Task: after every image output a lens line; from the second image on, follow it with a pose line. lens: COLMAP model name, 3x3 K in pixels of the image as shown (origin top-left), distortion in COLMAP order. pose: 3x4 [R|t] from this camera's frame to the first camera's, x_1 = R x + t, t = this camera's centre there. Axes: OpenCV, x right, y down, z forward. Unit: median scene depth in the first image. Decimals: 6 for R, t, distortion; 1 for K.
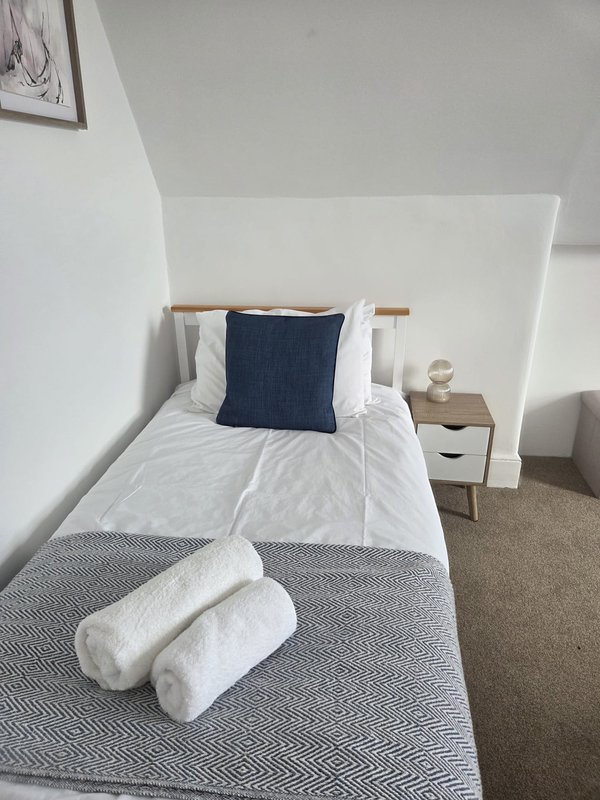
lens RADIAL K [[553.9, 0, 300.0], [0, 553.9, 400.0], [0, 0, 1]] dist [0.003748, -0.001948]
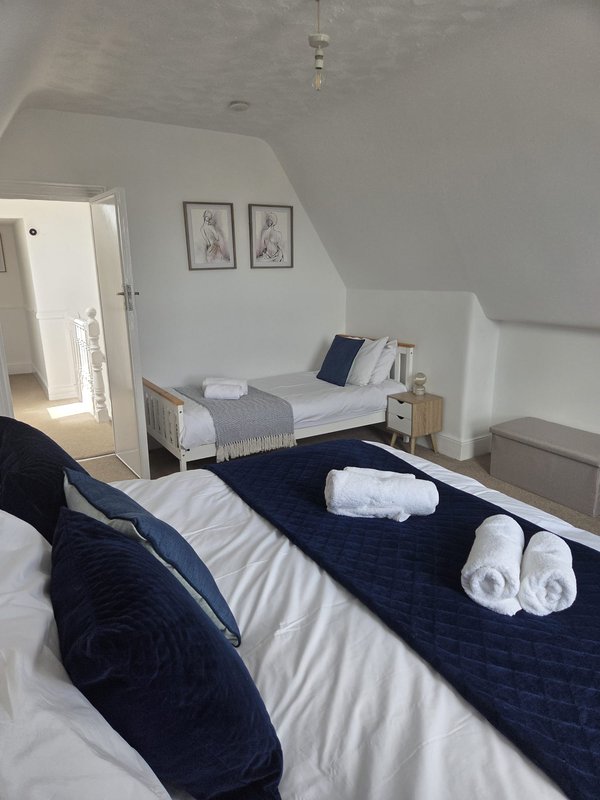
lens RADIAL K [[553.9, 0, 300.0], [0, 553.9, 400.0], [0, 0, 1]] dist [0.003748, -0.001948]
pose [[0.570037, 0.183648, -0.800831, 1.684860], [-0.282883, 0.958975, 0.018555, 0.108770], [0.771385, 0.215965, 0.598602, -0.486471]]
